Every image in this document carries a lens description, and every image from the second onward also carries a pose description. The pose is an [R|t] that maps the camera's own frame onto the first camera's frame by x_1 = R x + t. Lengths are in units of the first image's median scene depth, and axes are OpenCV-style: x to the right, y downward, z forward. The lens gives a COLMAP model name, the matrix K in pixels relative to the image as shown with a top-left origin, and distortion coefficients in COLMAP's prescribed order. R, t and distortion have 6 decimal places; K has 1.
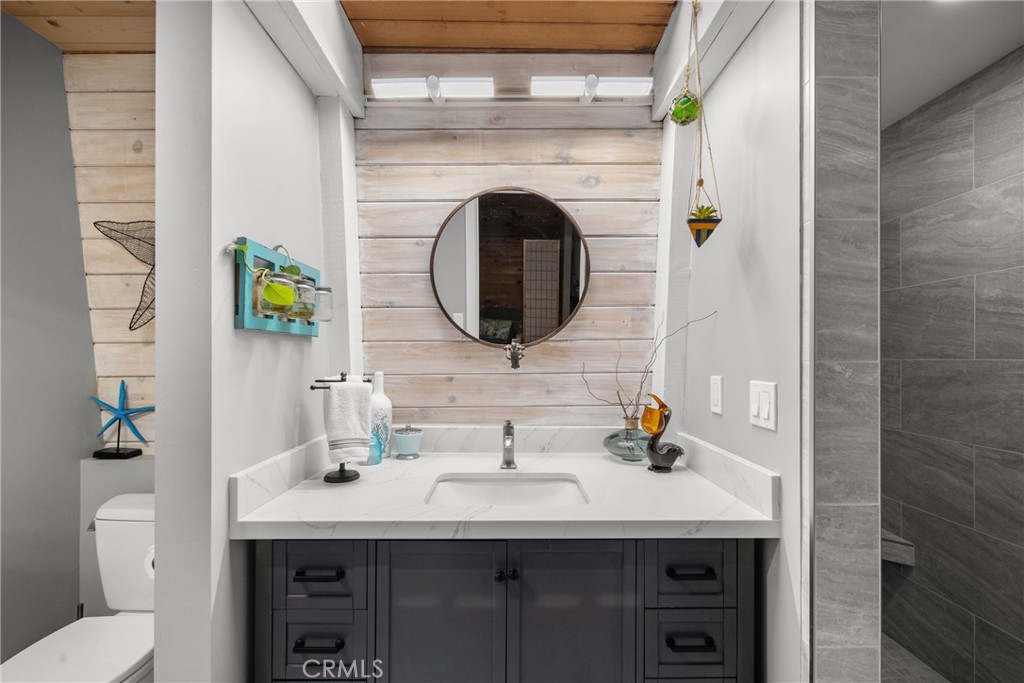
lens RADIAL K [[462.3, 0, 511.3], [0, 462.3, 351.0], [0, 0, 1]] dist [0.001155, -0.000035]
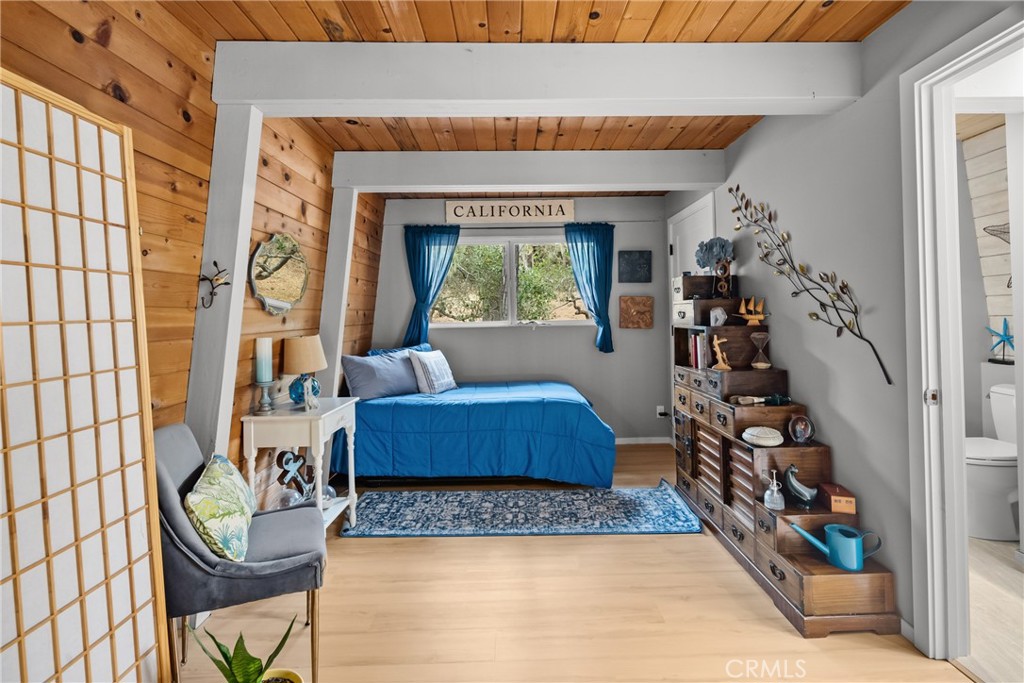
lens RADIAL K [[454.9, 0, 519.1], [0, 454.9, 315.0], [0, 0, 1]] dist [-0.000341, -0.000553]
pose [[0.015192, -0.002616, -0.999881, 0.793073], [0.033968, 0.999421, -0.002099, -0.002850], [0.999307, -0.033932, 0.015272, -0.796556]]
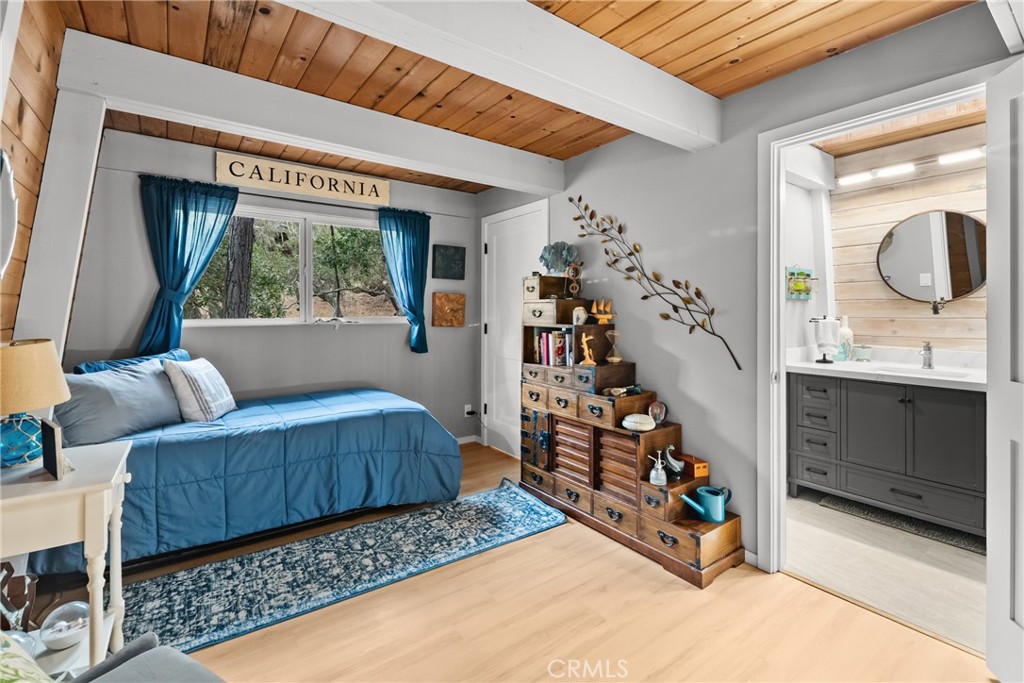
lens RADIAL K [[460.6, 0, 511.8], [0, 460.6, 310.1], [0, 0, 1]] dist [0.002041, -0.000508]
pose [[0.593439, -0.002053, -0.804876, 0.451346], [0.014039, 0.999871, 0.007800, -0.014953], [0.804757, -0.015928, 0.593391, -1.304325]]
